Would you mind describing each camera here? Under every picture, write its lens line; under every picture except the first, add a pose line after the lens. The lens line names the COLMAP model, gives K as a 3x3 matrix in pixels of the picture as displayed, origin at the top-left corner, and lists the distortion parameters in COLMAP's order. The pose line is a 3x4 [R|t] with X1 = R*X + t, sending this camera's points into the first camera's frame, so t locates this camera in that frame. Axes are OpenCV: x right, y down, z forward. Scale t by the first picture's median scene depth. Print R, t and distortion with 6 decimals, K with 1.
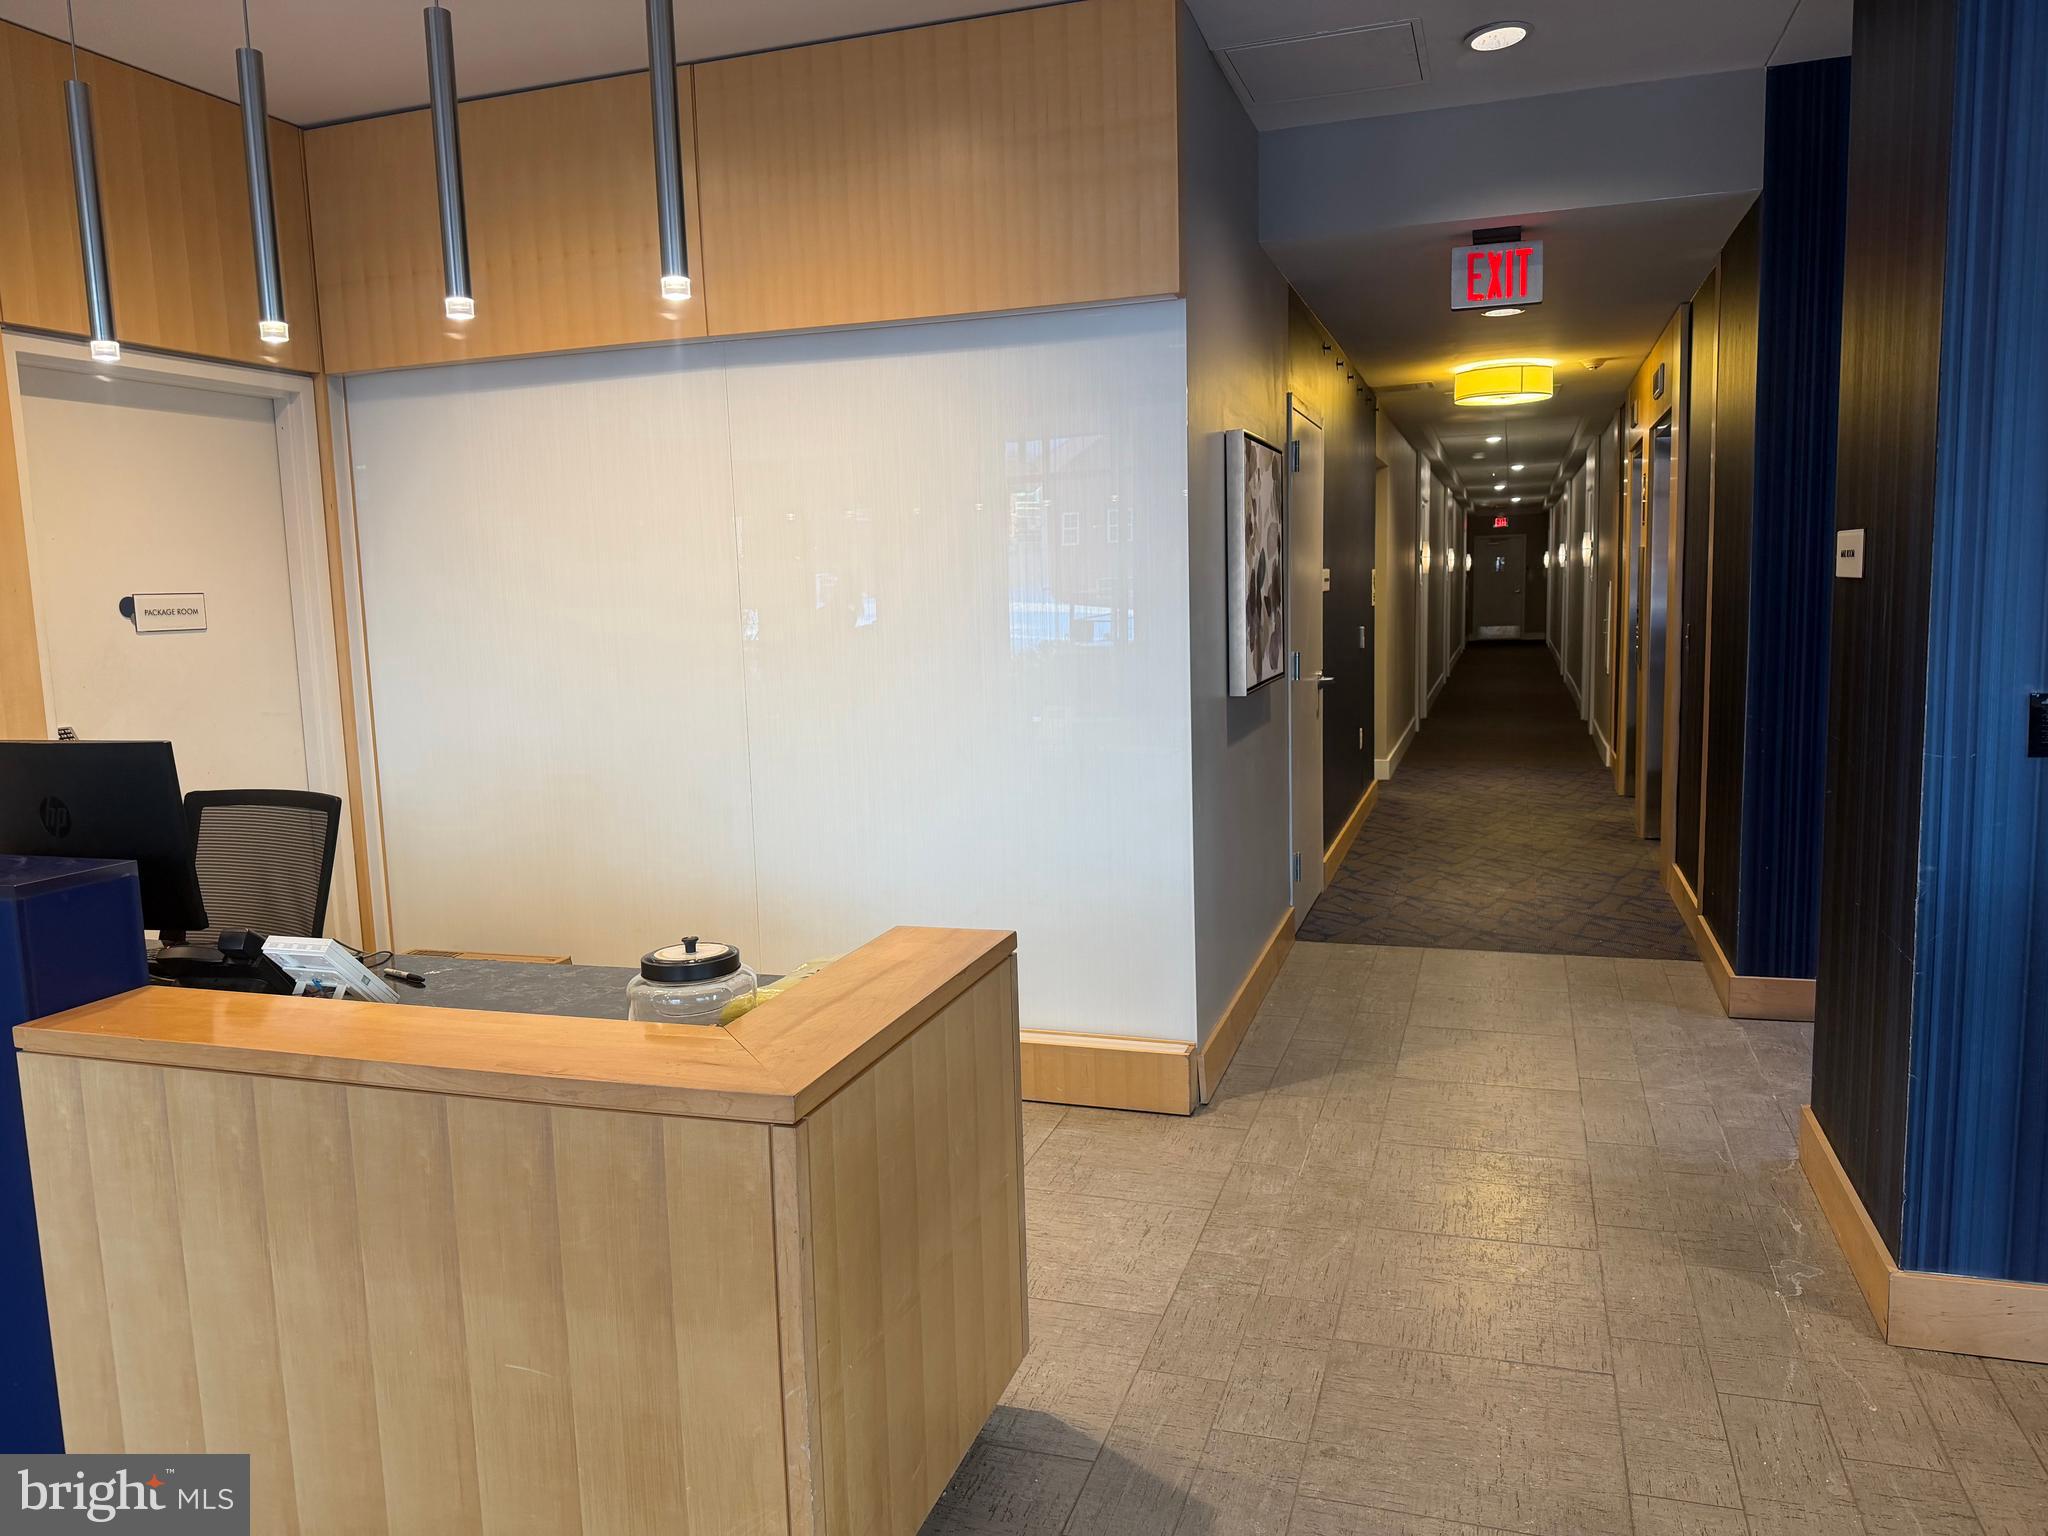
lens RADIAL K [[1437.1, 0, 1013.6], [0, 1437.1, 782.3], [0, 0, 1]] dist [0.035822, -0.046516]
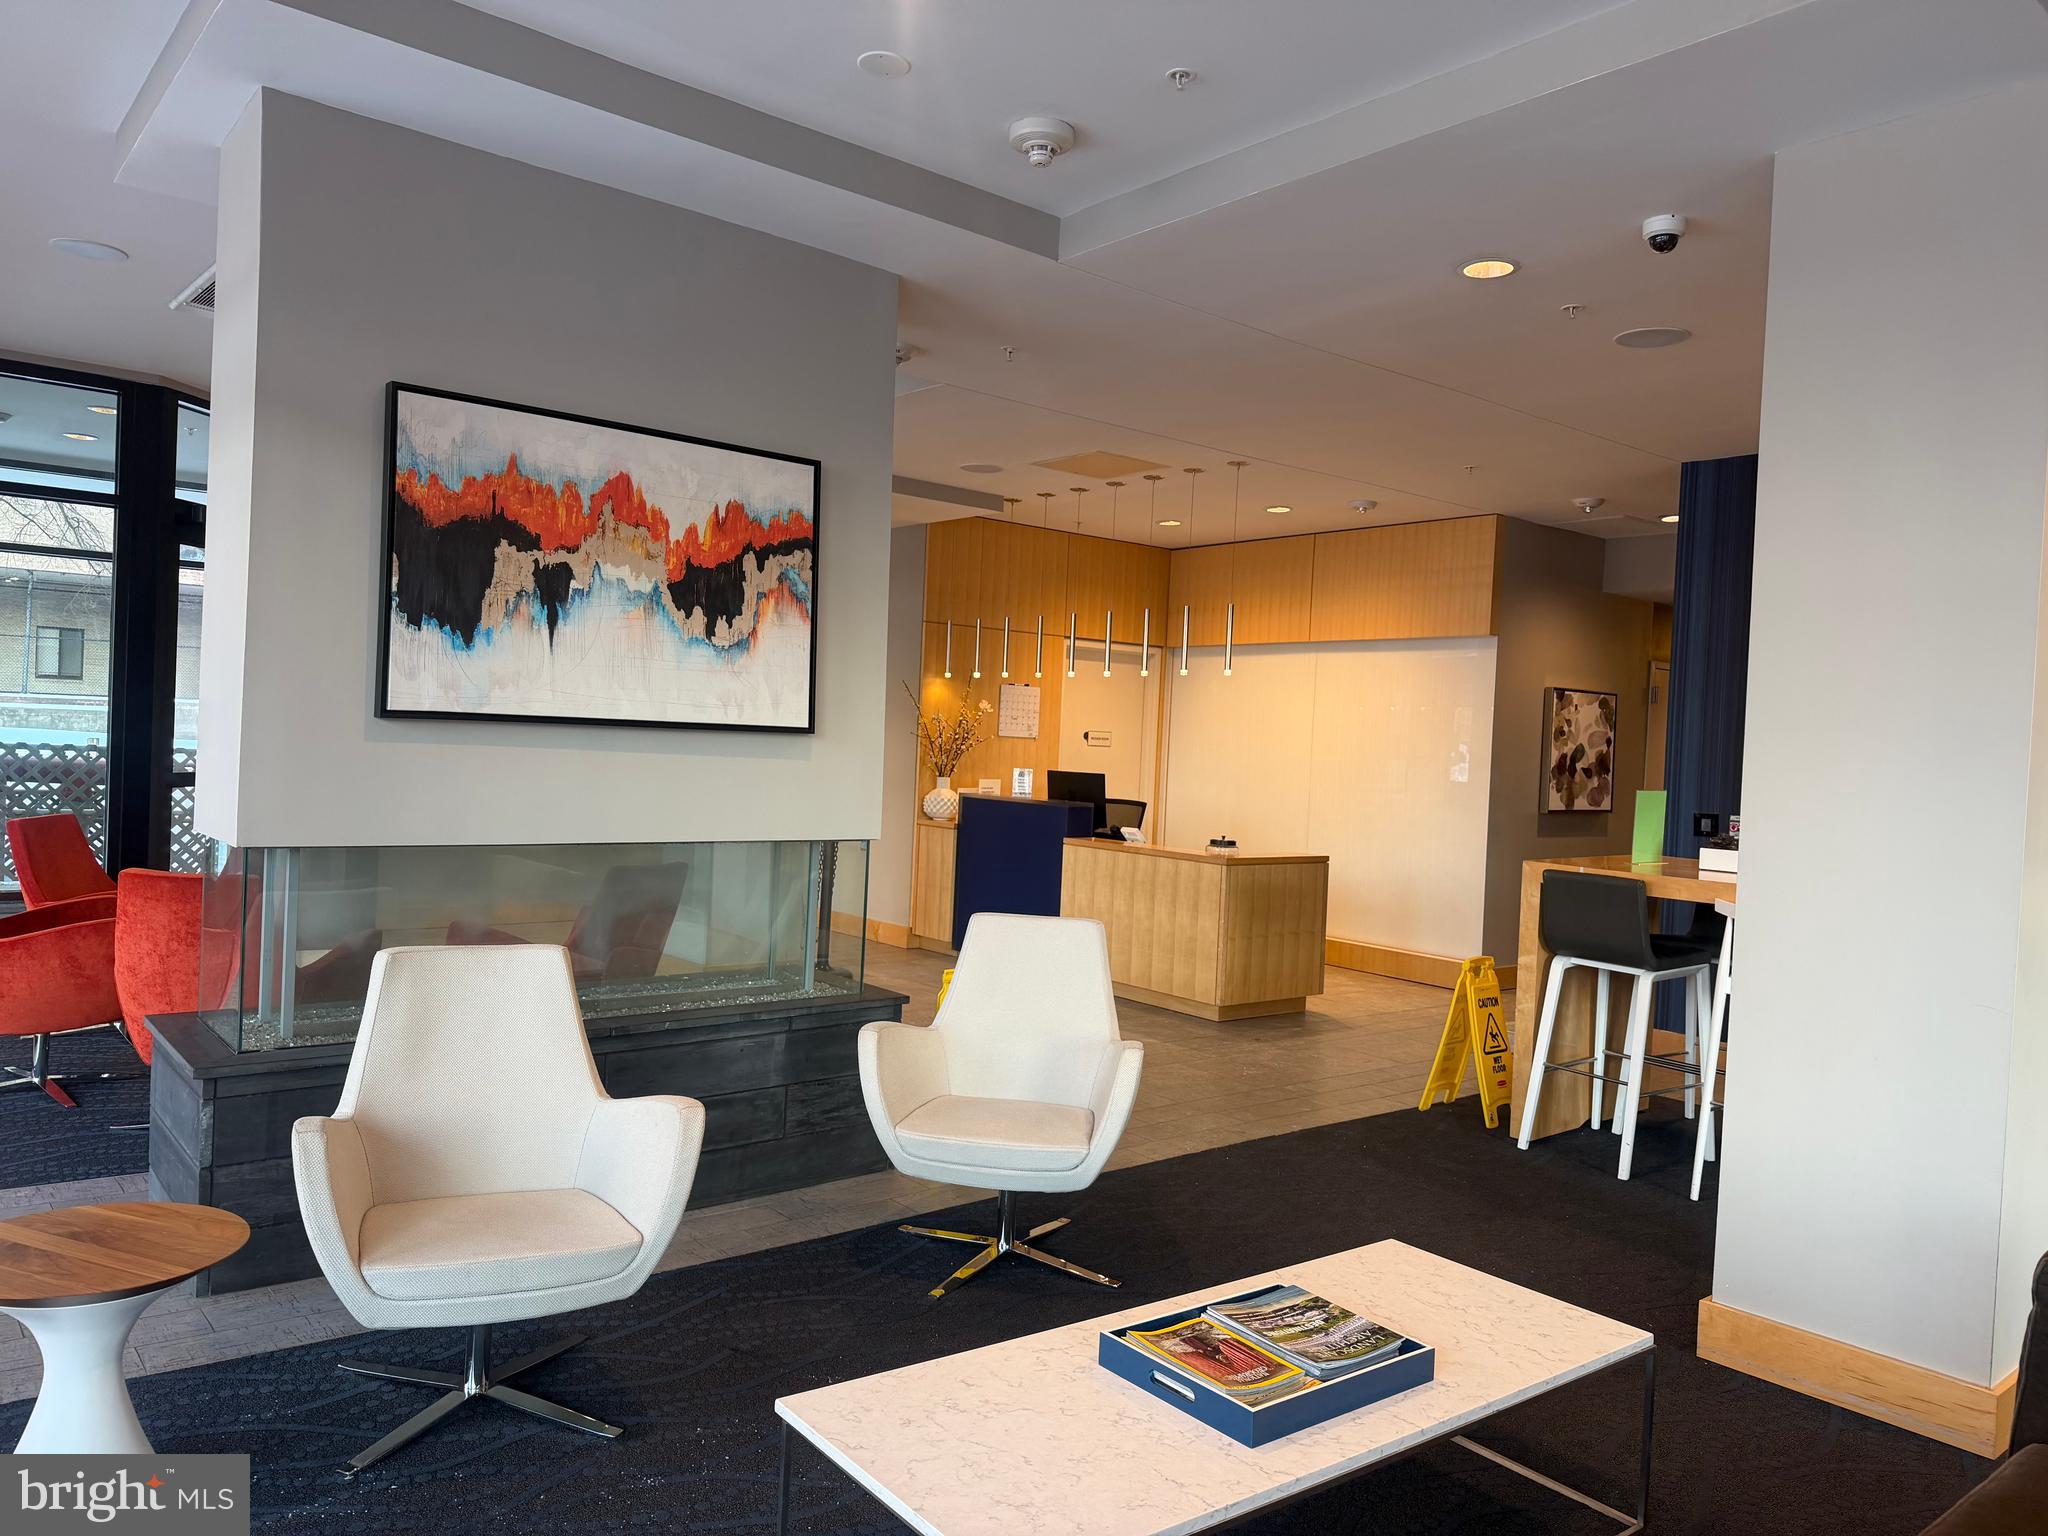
lens RADIAL K [[1437.1, 0, 1062.8], [0, 1437.1, 773.6], [0, 0, 1]] dist [0.035822, -0.046516]
pose [[0.865571, 0.079339, -0.494461, 1.042302], [-0.134758, 0.987852, -0.077392, 0.248893], [0.482314, 0.133620, 0.865748, -2.045232]]
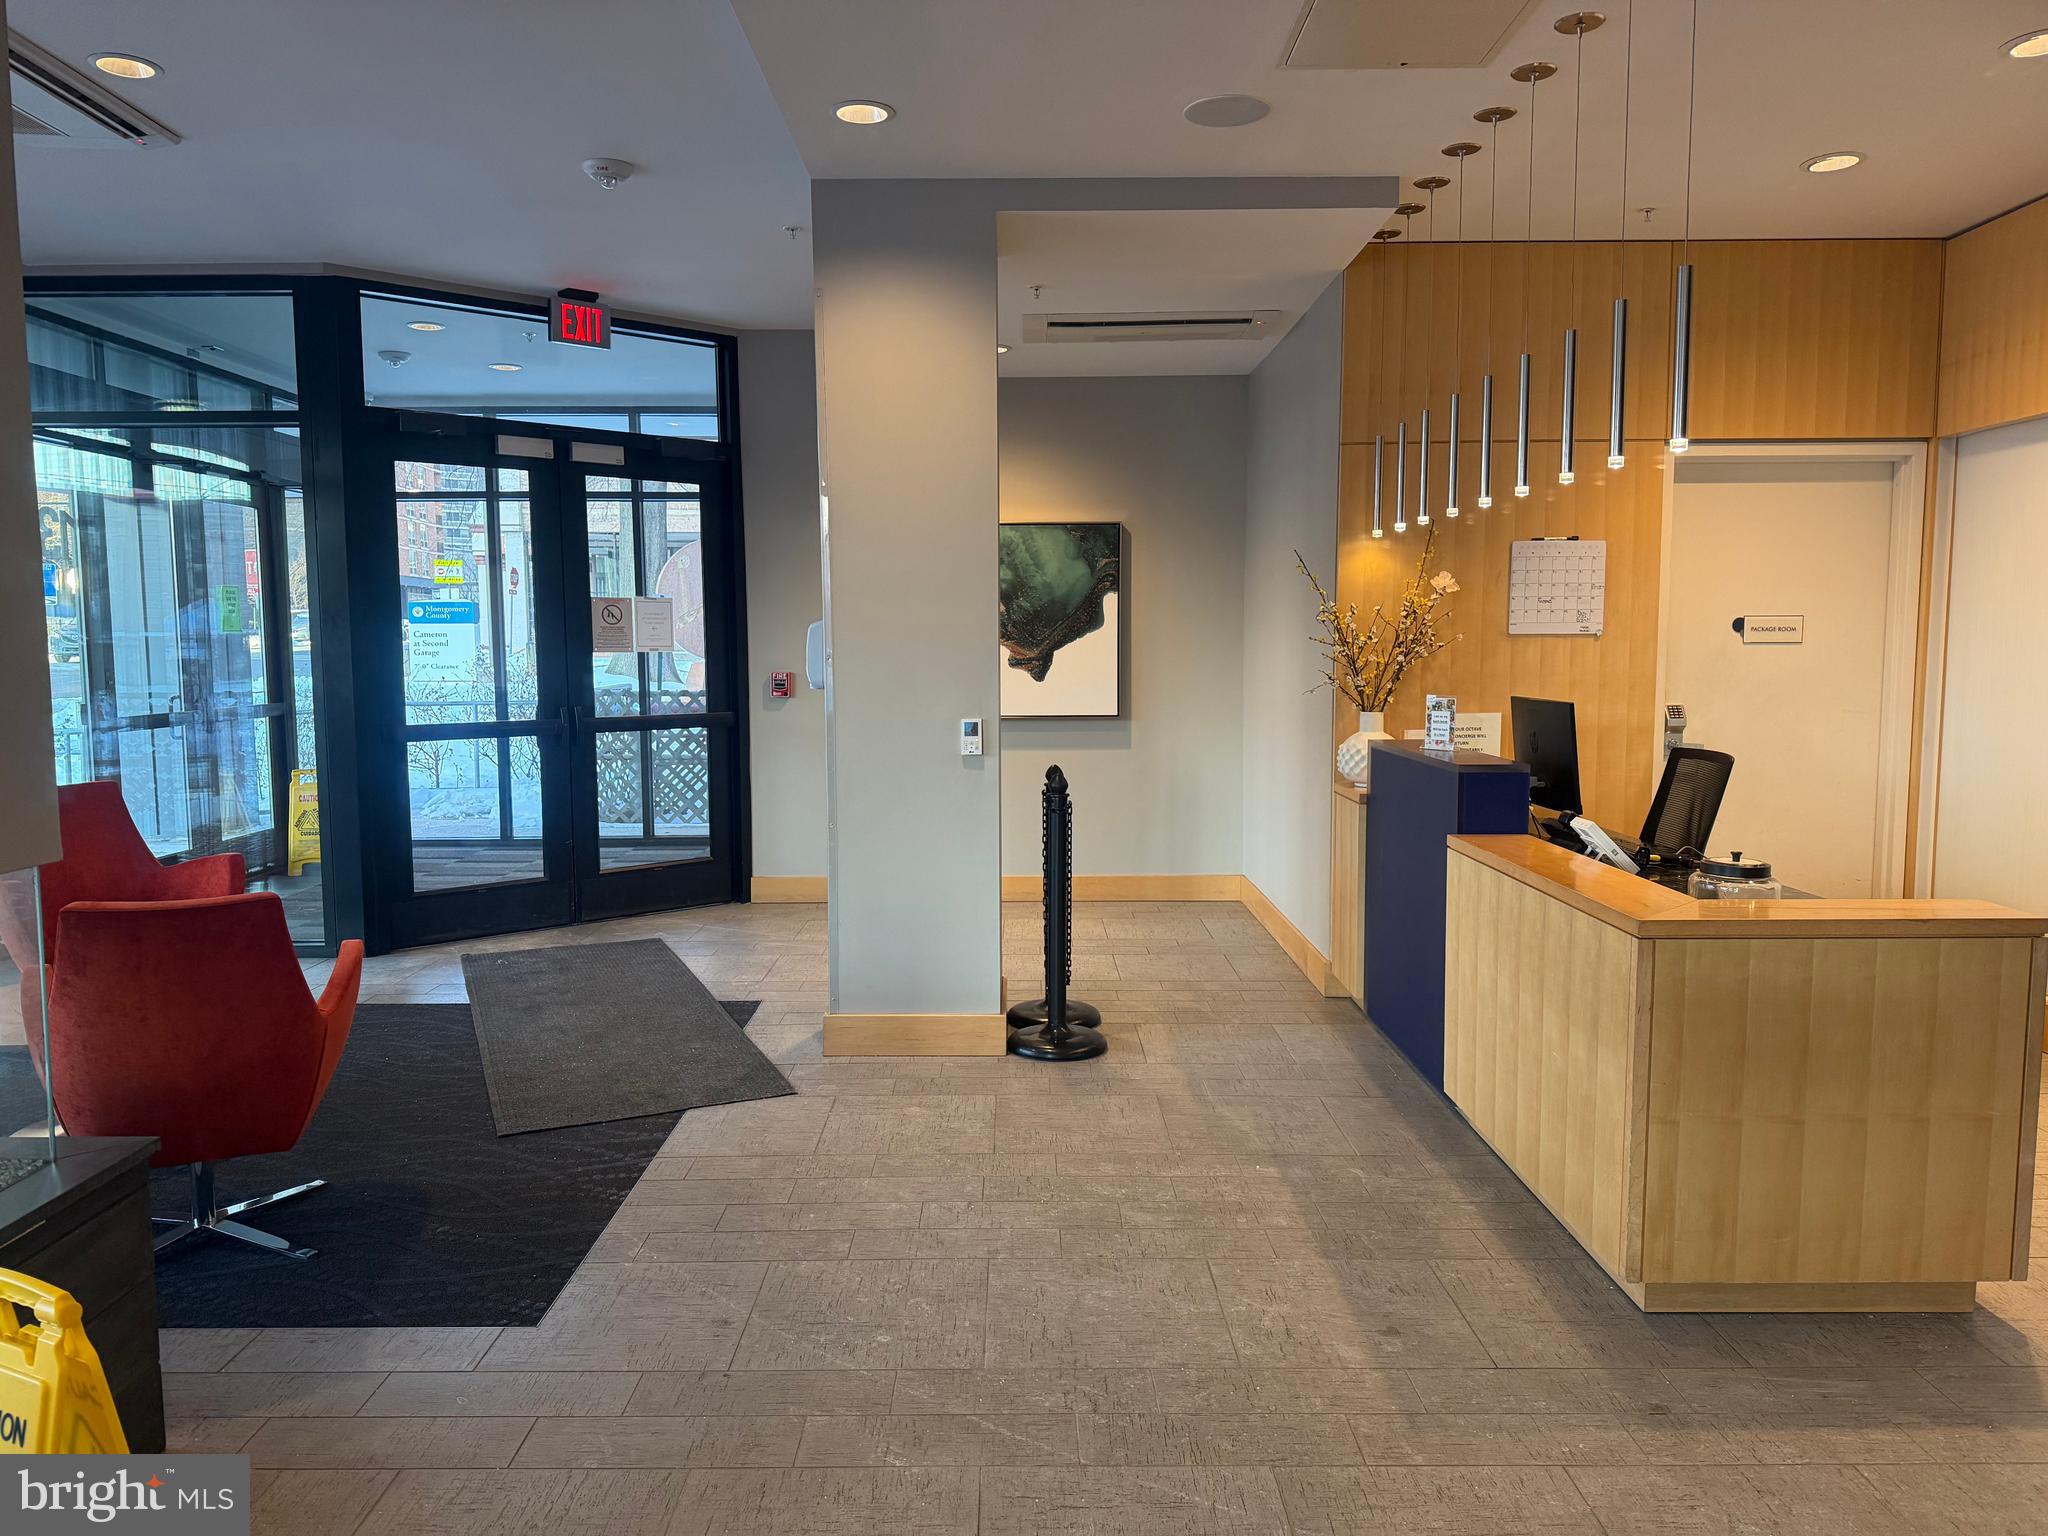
lens RADIAL K [[1437.1, 0, 1057.6], [0, 1437.1, 785.6], [0, 0, 1]] dist [0.035822, -0.046516]
pose [[0.342347, 0.121918, -0.931630, 0.801835], [-0.126313, 0.988516, 0.082946, 0.002848], [0.931044, 0.089281, 0.353815, -0.180643]]
